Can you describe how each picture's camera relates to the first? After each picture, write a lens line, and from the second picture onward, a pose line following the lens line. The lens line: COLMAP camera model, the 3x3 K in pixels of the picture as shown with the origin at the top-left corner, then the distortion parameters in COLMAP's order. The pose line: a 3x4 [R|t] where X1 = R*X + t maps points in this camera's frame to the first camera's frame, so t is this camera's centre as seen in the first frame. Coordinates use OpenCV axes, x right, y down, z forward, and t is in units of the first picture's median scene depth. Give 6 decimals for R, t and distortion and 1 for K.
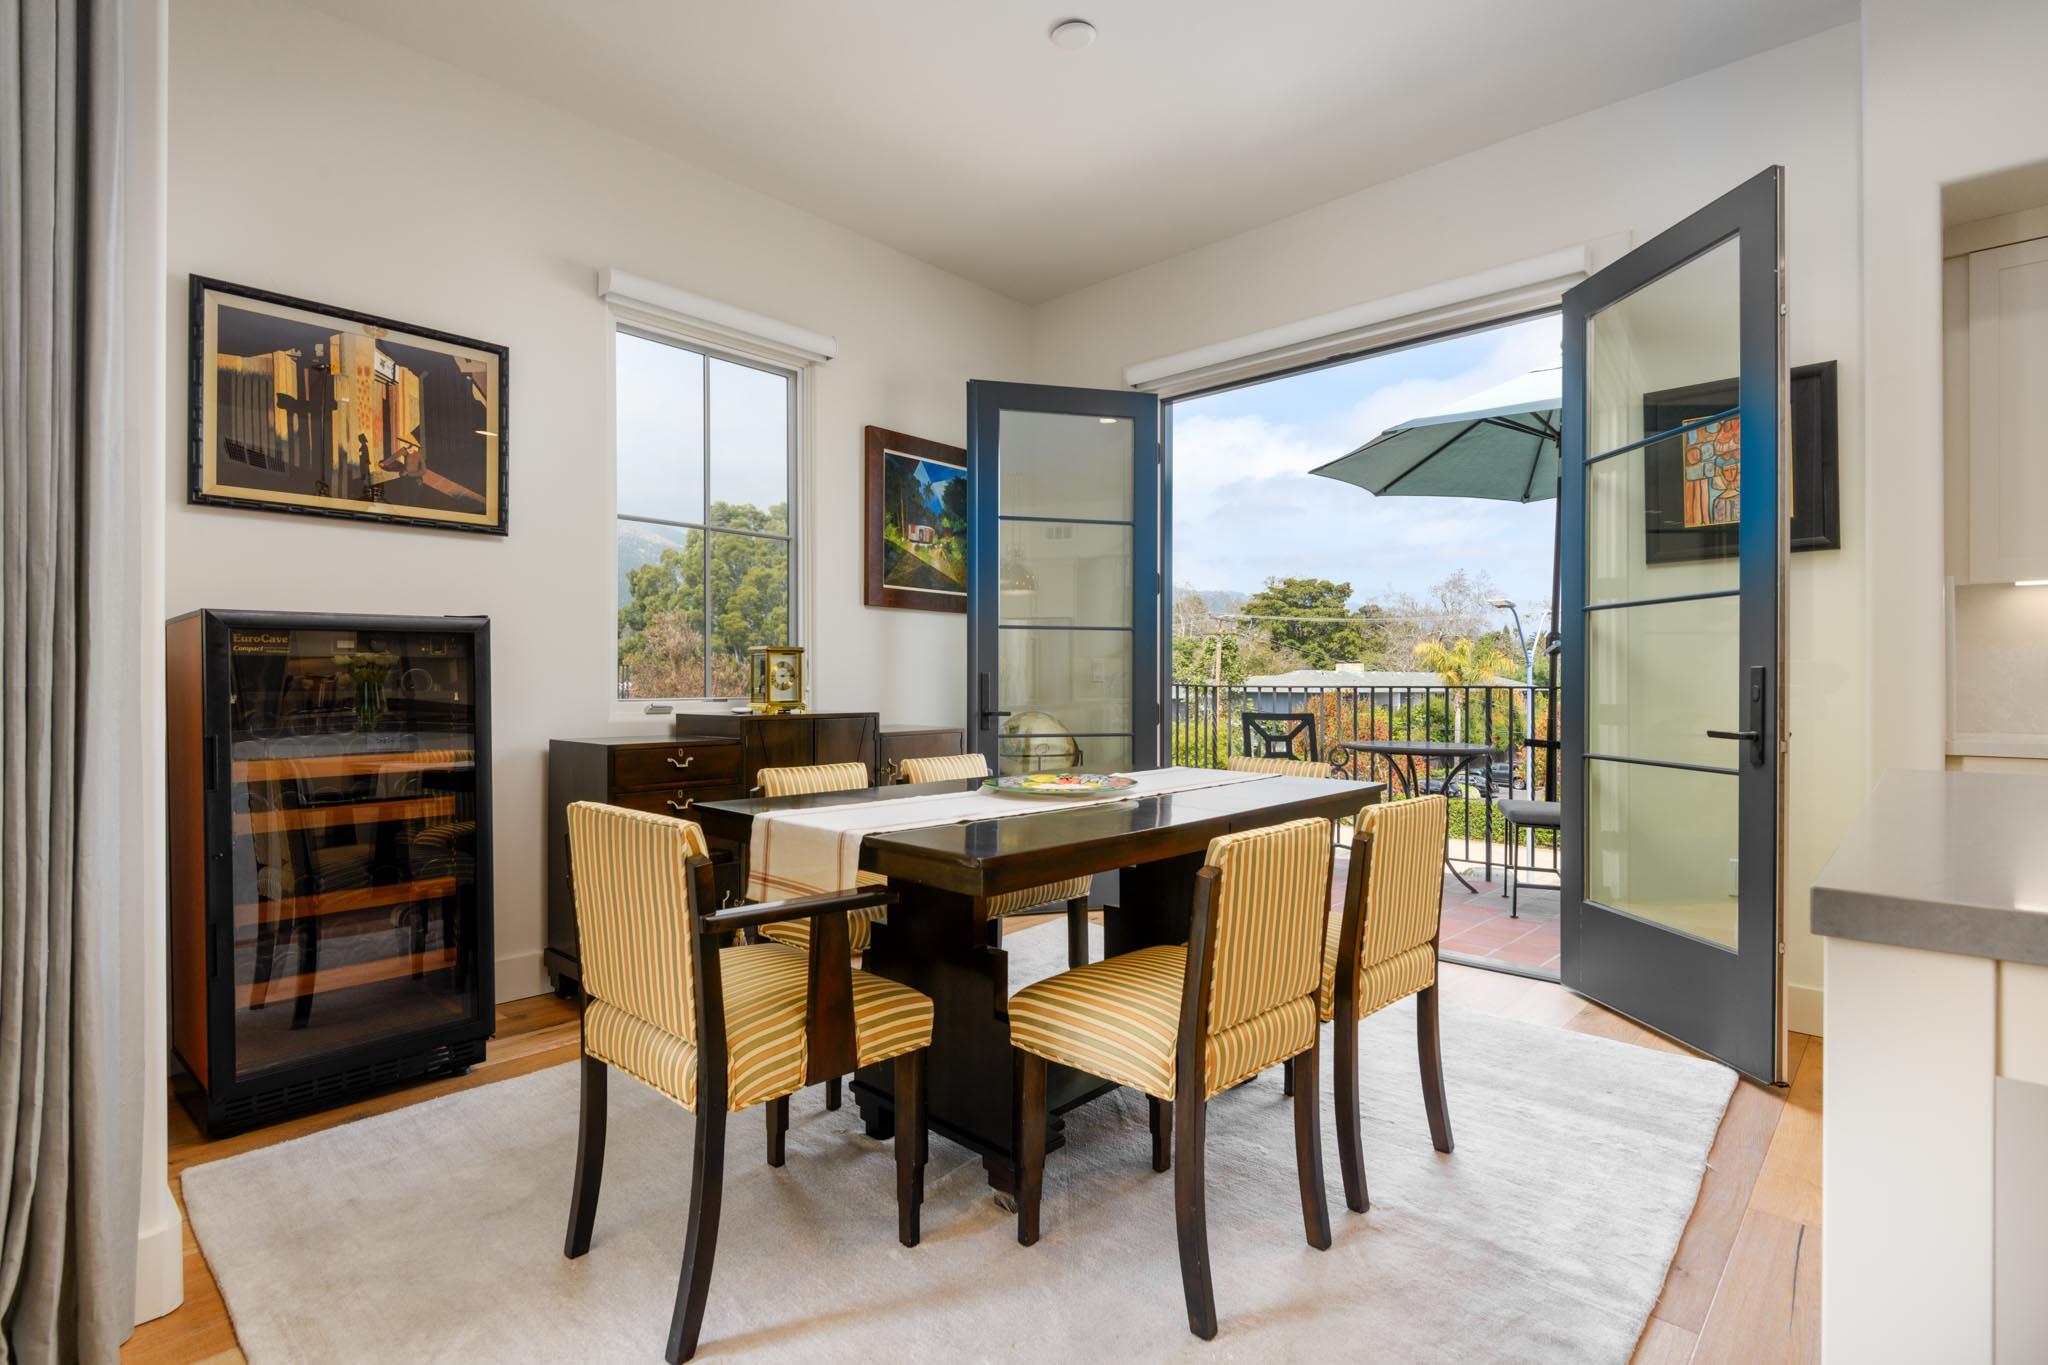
lens RADIAL K [[1004.4, 0, 1017.5], [0, 1004.4, 682.1], [0, 0, 1]] dist [-0.000518, -0.000830]
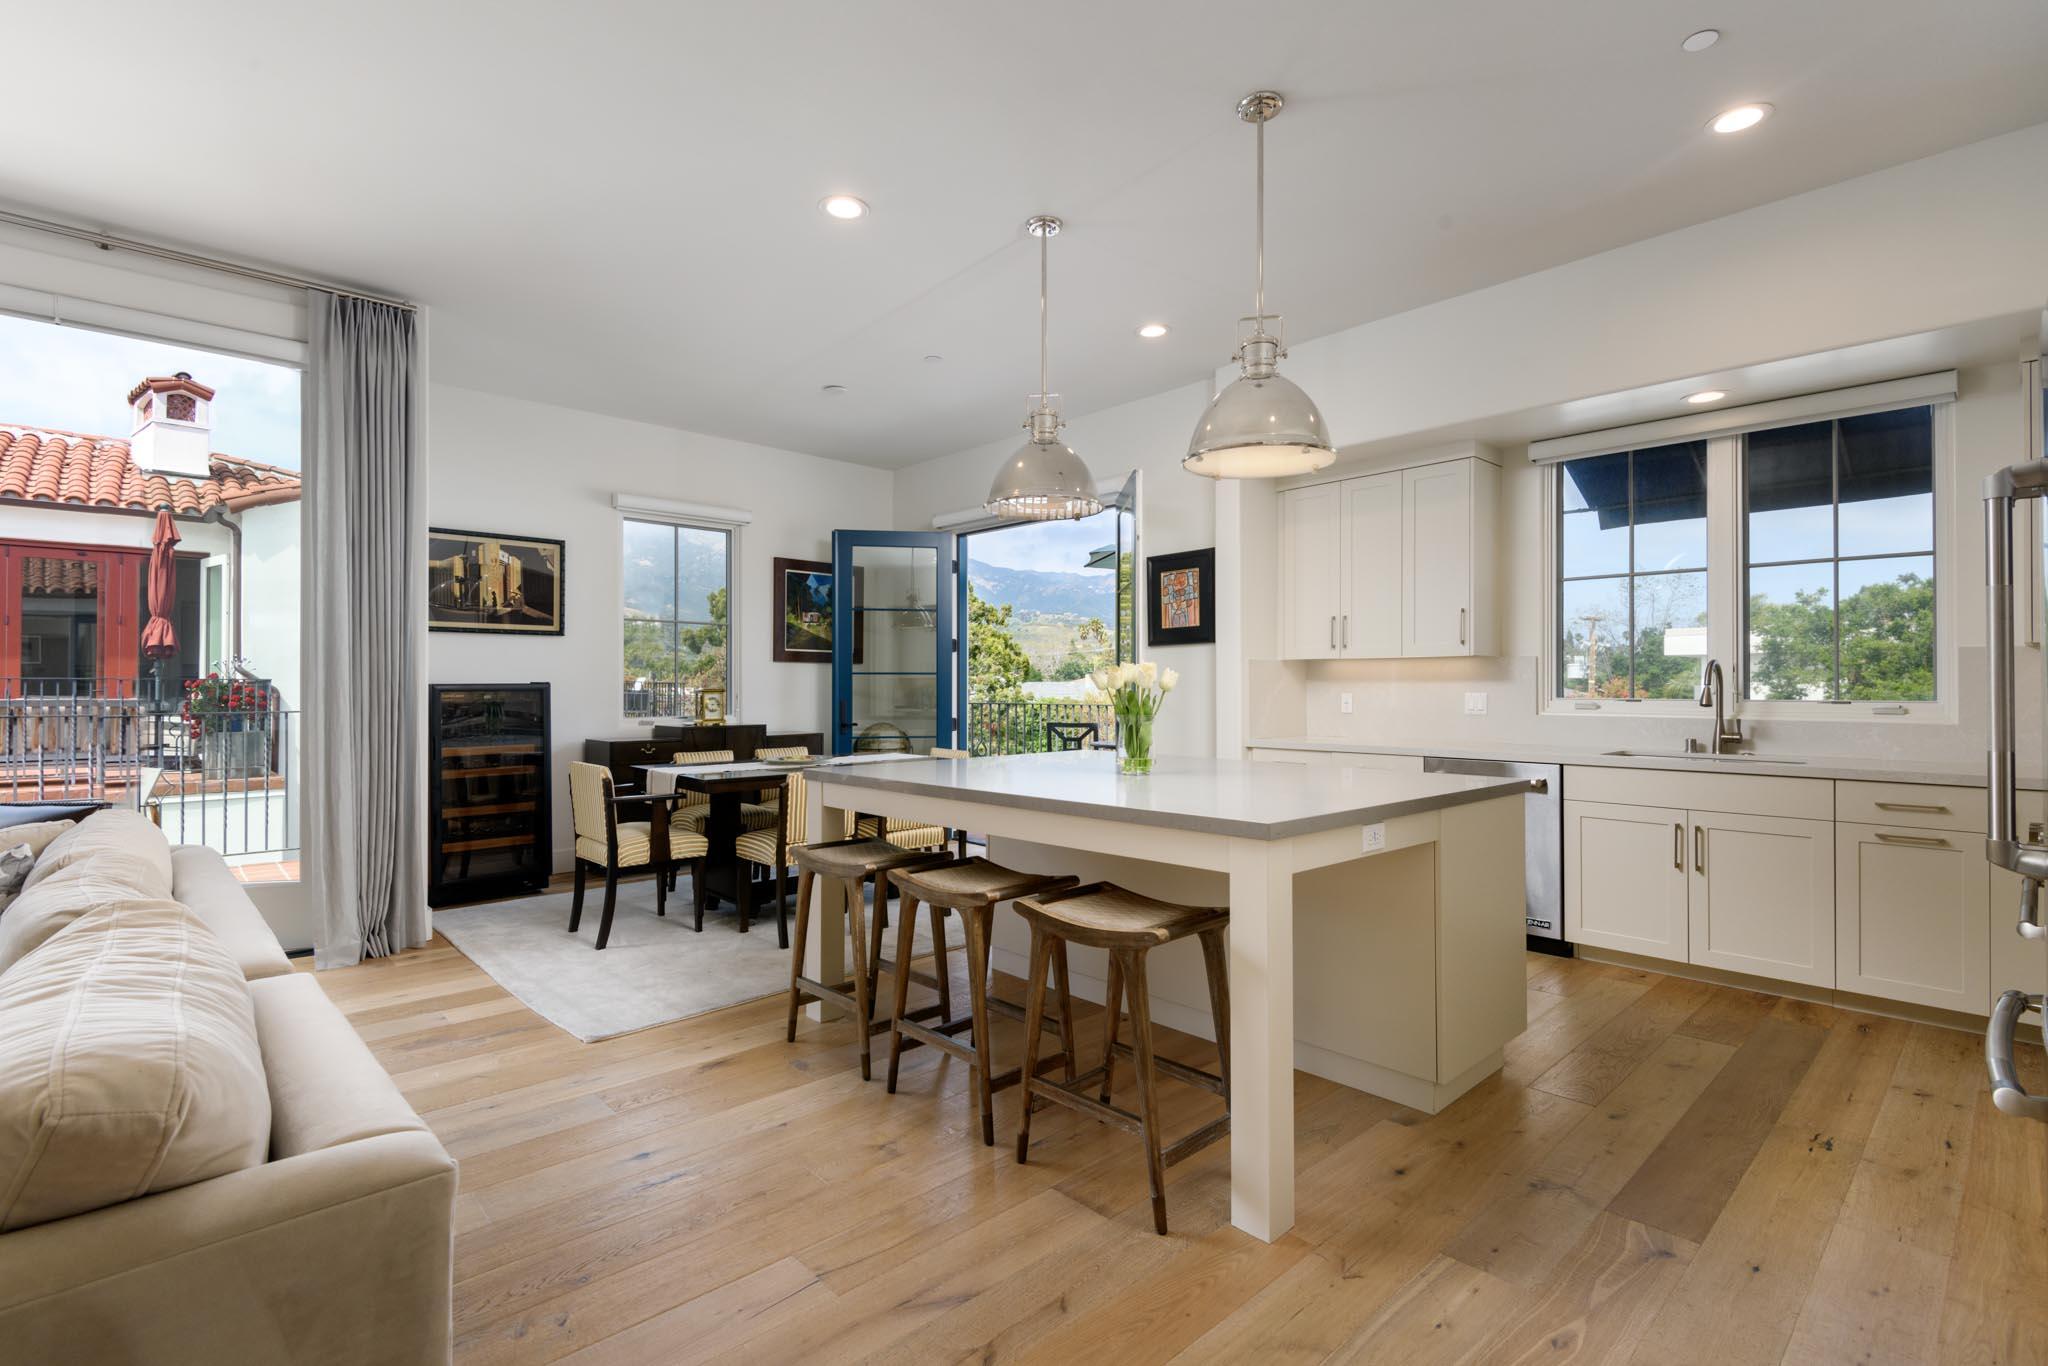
lens RADIAL K [[951.6, 0, 1022.7], [0, 951.6, 675.7], [0, 0, 1]] dist [0.013654, -0.000080]
pose [[0.997960, -0.002109, -0.063805, 0.519470], [0.001370, 0.999932, -0.011620, -0.044236], [0.063825, 0.011509, 0.997895, -0.827185]]
